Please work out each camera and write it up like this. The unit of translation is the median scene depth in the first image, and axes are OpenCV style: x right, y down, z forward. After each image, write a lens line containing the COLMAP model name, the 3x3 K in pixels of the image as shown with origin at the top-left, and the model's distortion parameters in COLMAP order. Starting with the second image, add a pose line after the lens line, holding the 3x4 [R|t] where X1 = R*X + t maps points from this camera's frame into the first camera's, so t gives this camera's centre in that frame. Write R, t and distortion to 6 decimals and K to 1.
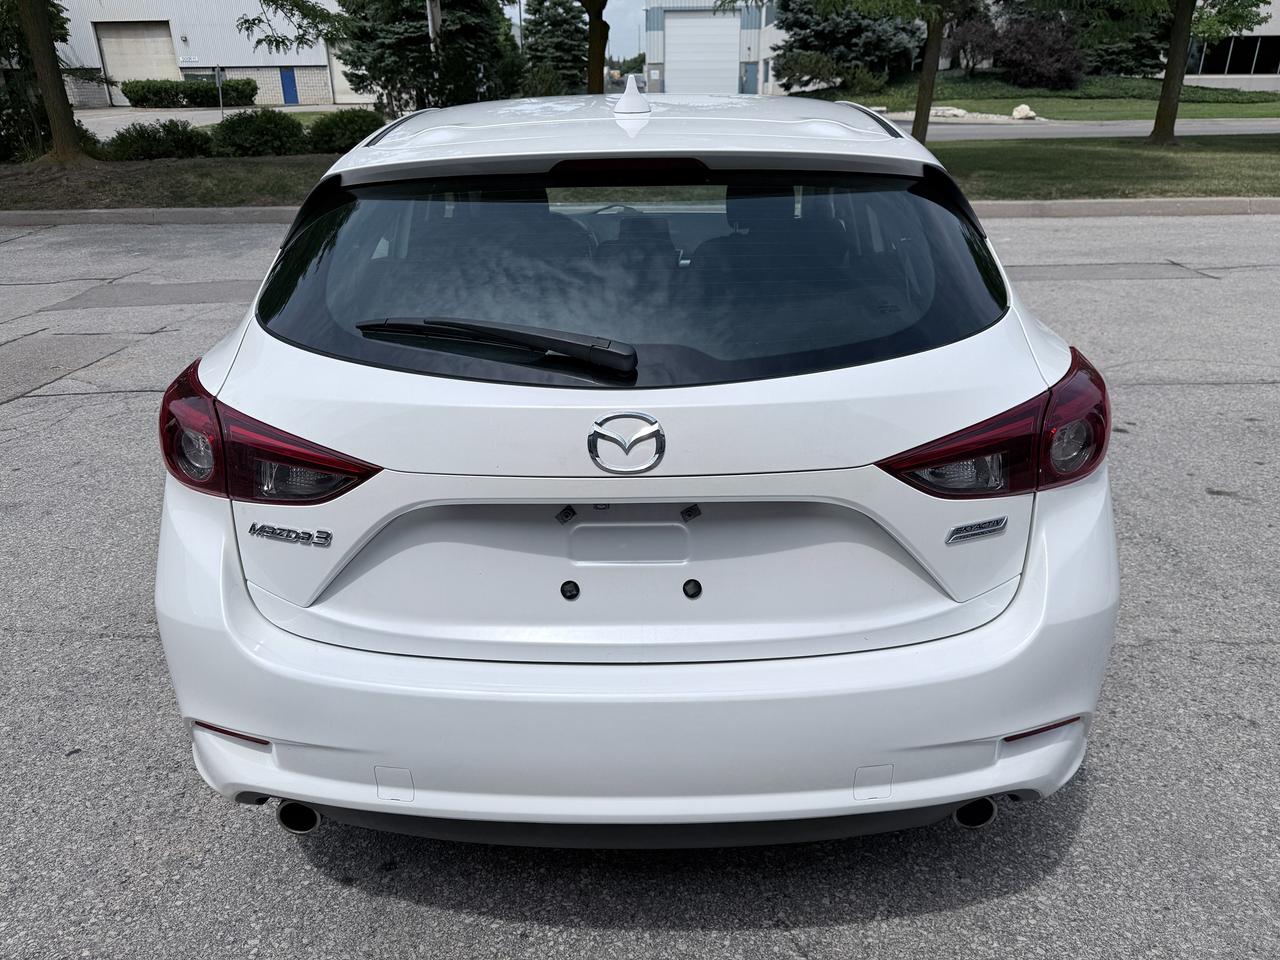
lens RADIAL K [[914.1, 0, 640.0], [0, 914.1, 480.0], [0, 0, 1]] dist [-0.002201, -0.005494]
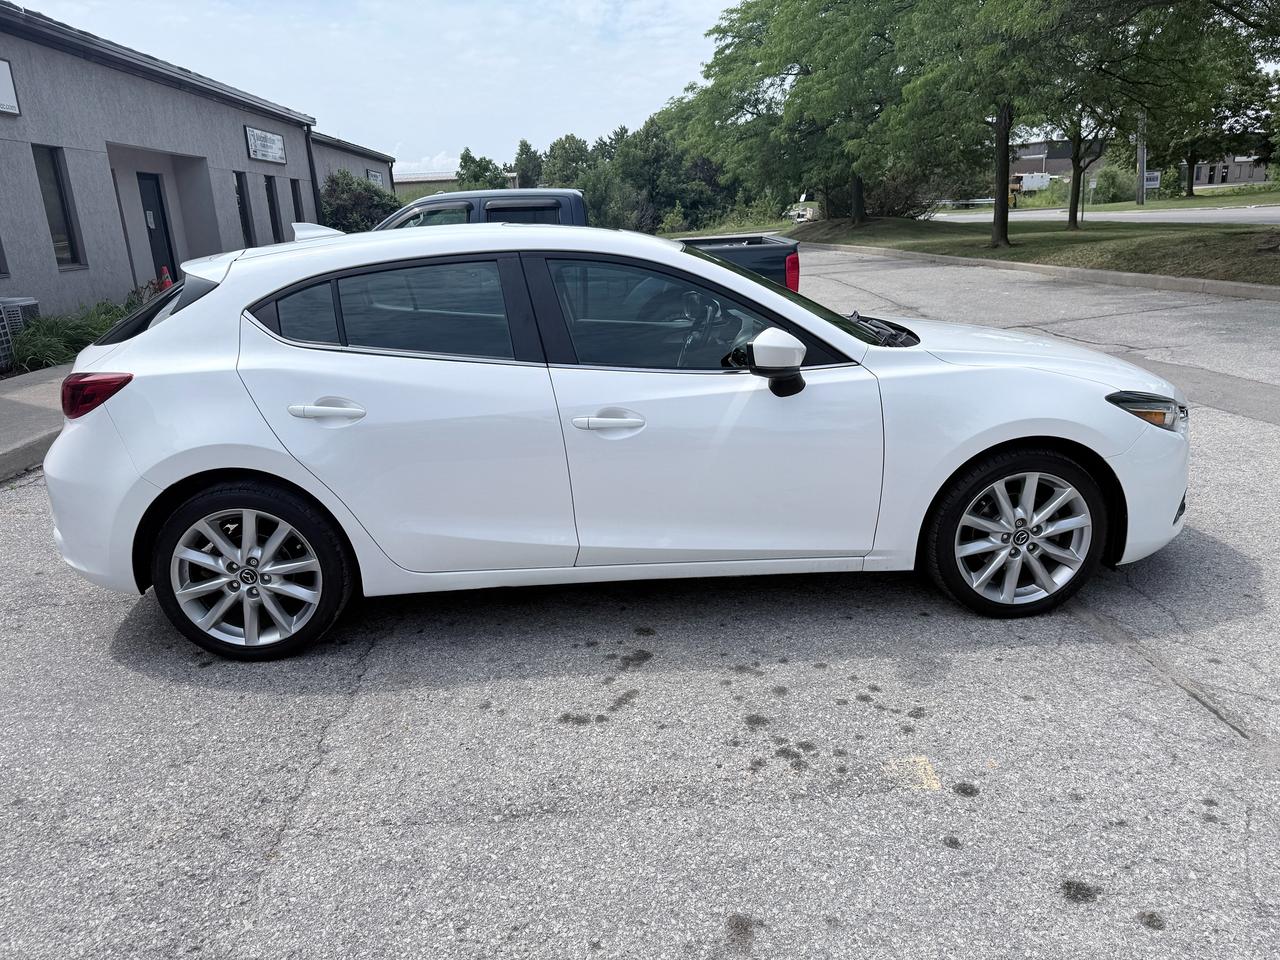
lens RADIAL K [[901.3, 0, 640.0], [0, 901.3, 480.0], [0, 0, 1]] dist [0.097645, -0.152136]
pose [[0.080143, 0.283561, -0.955599, 0.471622], [-0.342625, 0.908106, 0.240733, -0.148061], [0.936048, 0.308119, 0.169933, 0.340823]]
